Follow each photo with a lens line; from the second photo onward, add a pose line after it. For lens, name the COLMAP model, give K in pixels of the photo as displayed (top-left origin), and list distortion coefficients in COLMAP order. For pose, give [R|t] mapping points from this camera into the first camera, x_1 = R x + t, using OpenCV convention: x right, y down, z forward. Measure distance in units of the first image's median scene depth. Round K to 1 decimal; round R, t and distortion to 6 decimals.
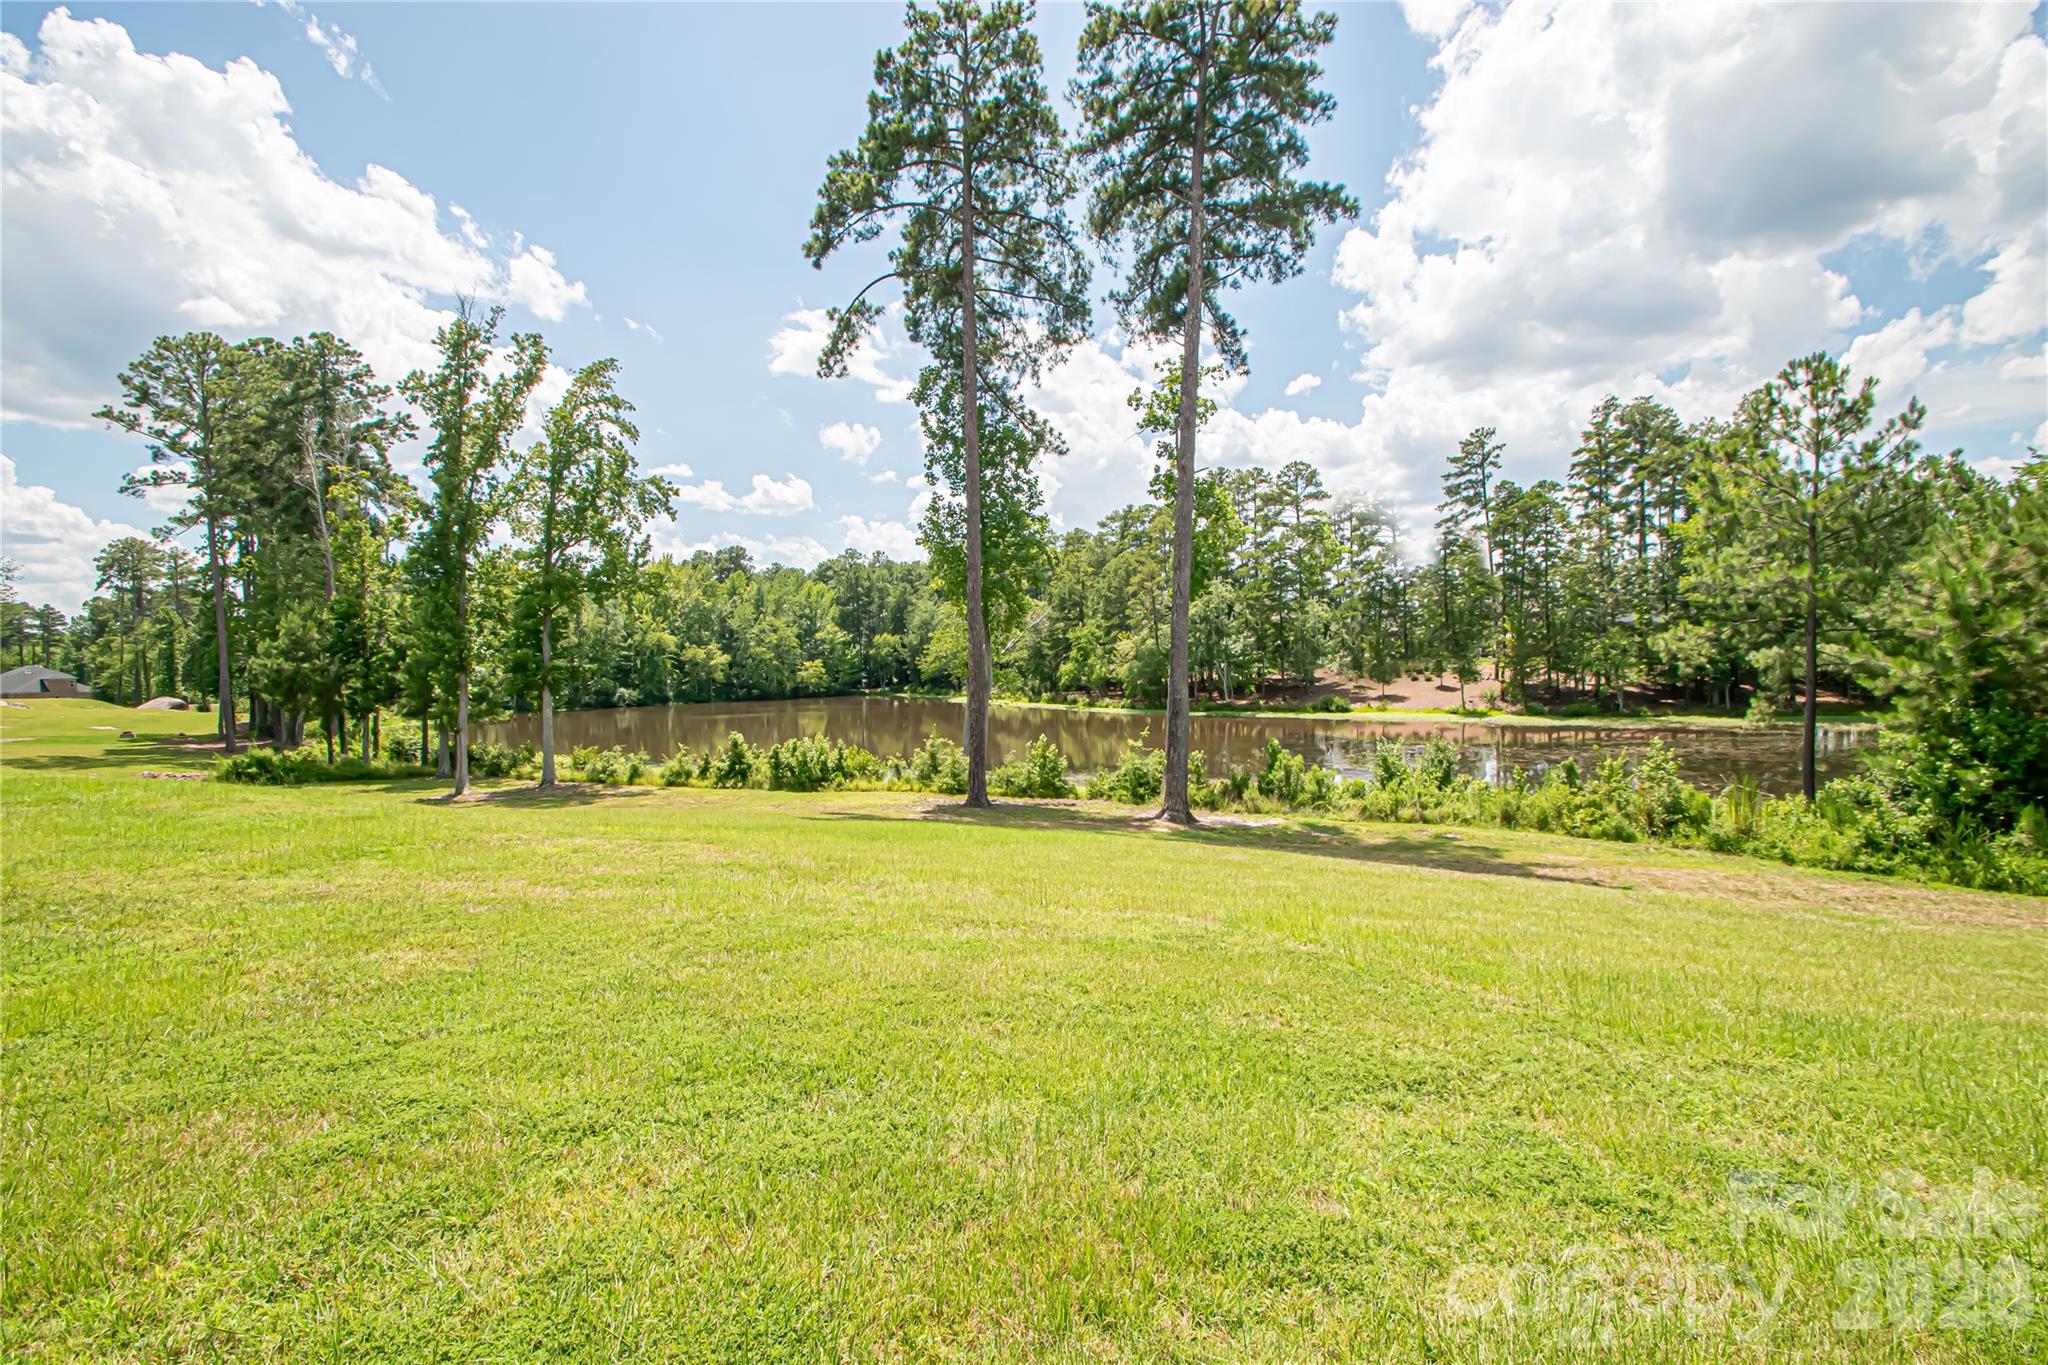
lens RADIAL K [[889.5, 0, 1024.0], [0, 889.5, 682.5], [0, 0, 1]] dist [-0.003242, -0.000306]
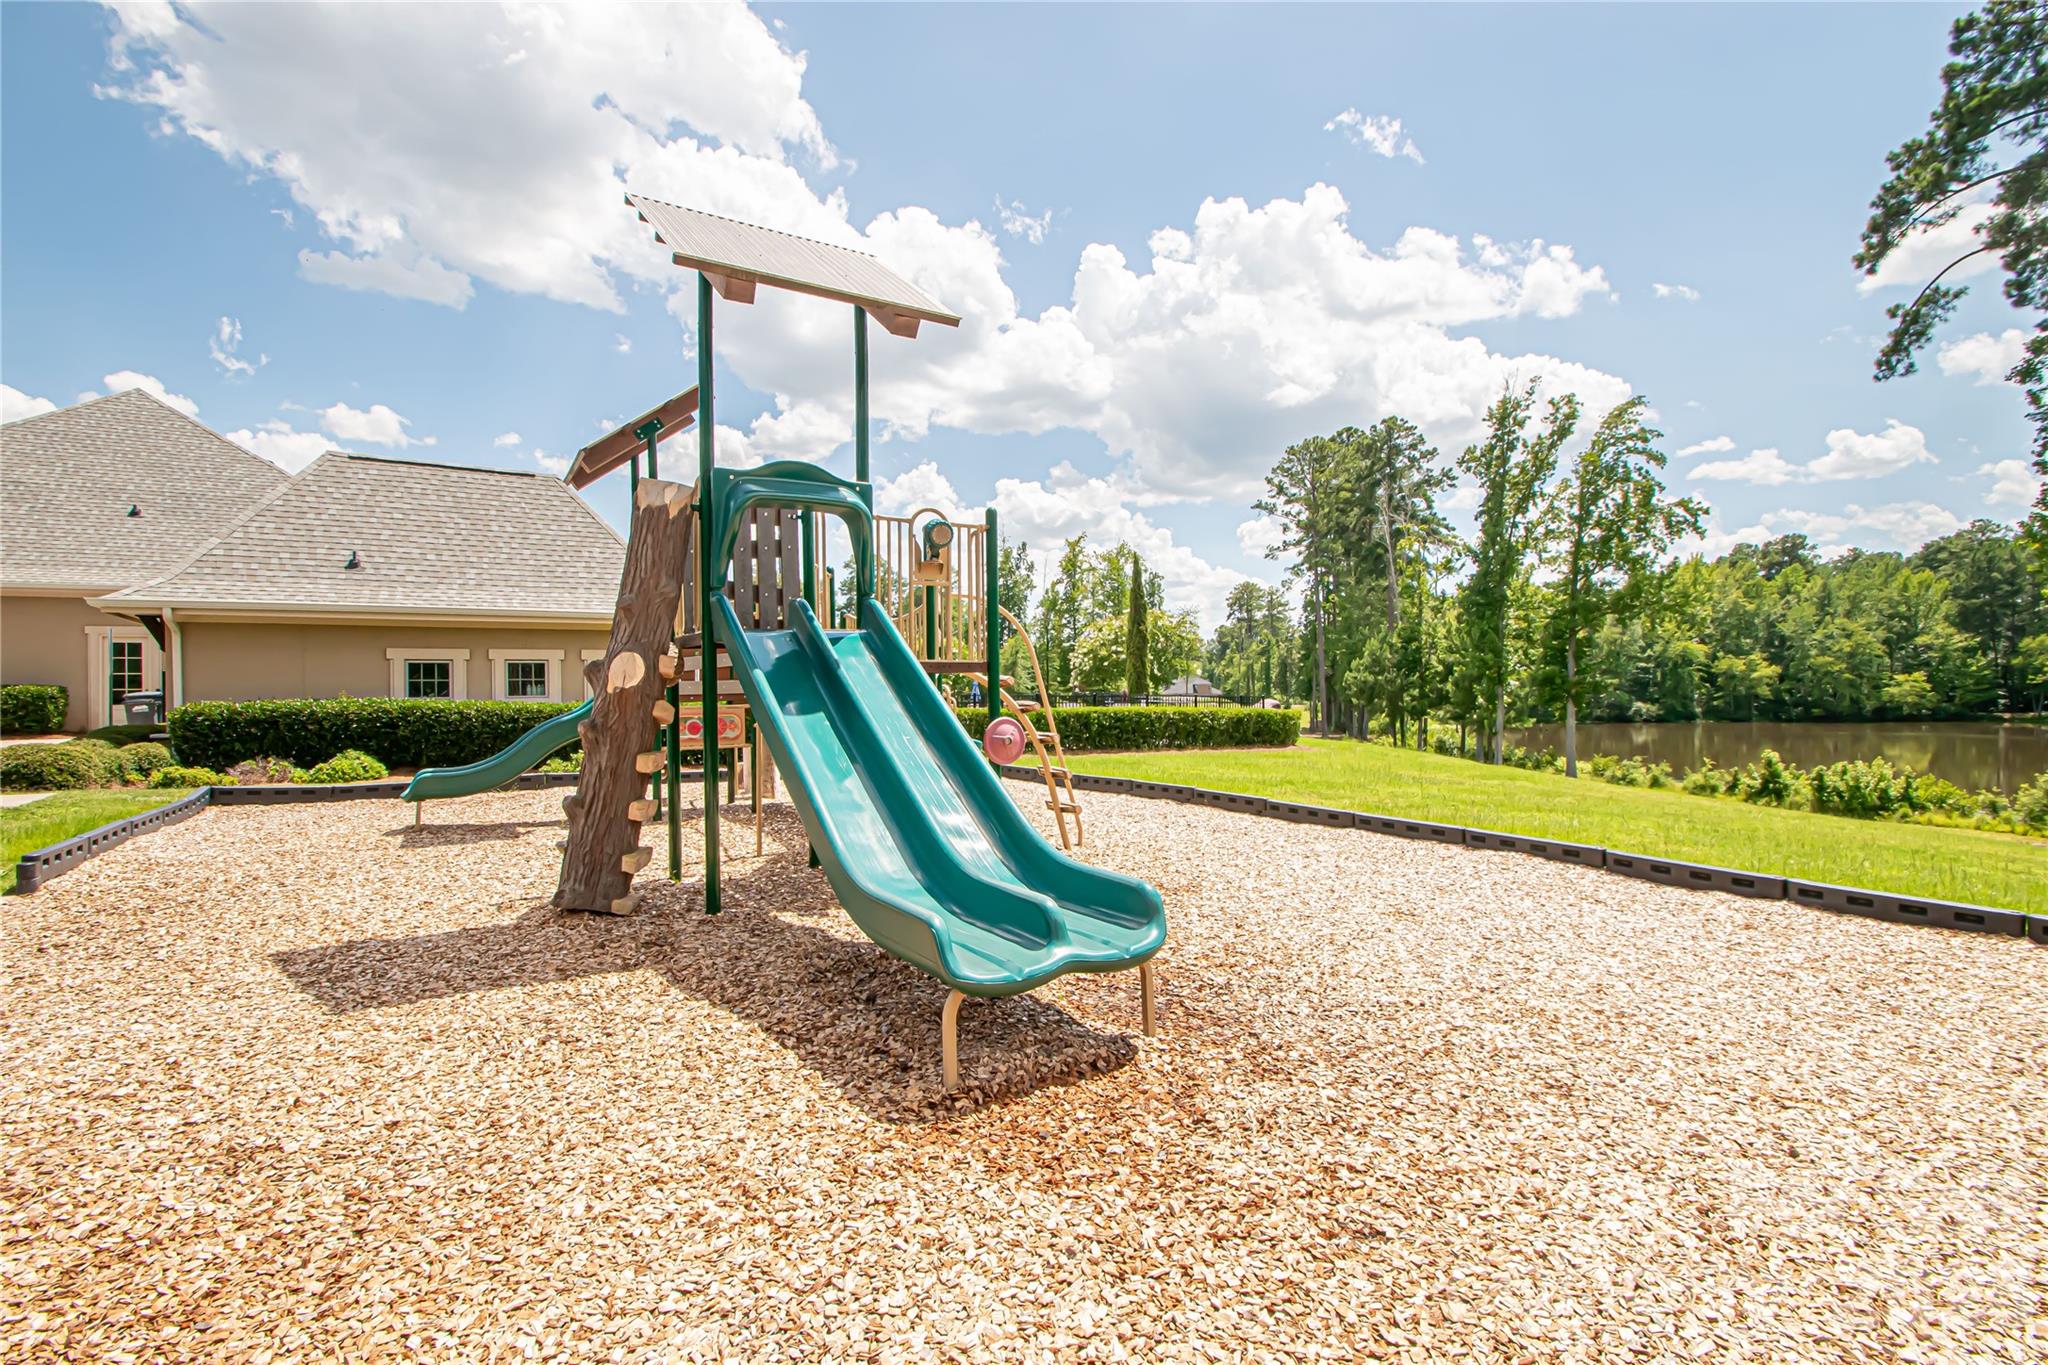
lens RADIAL K [[967.0, 0, 1024.0], [0, 967.0, 682.5], [0, 0, 1]] dist [0.049853, -0.035223]
pose [[0.555559, 0.011736, -0.831394, 0.107300], [-0.021088, 0.999778, 0.000021, -0.001447], [0.831209, 0.017521, 0.555683, -0.258923]]
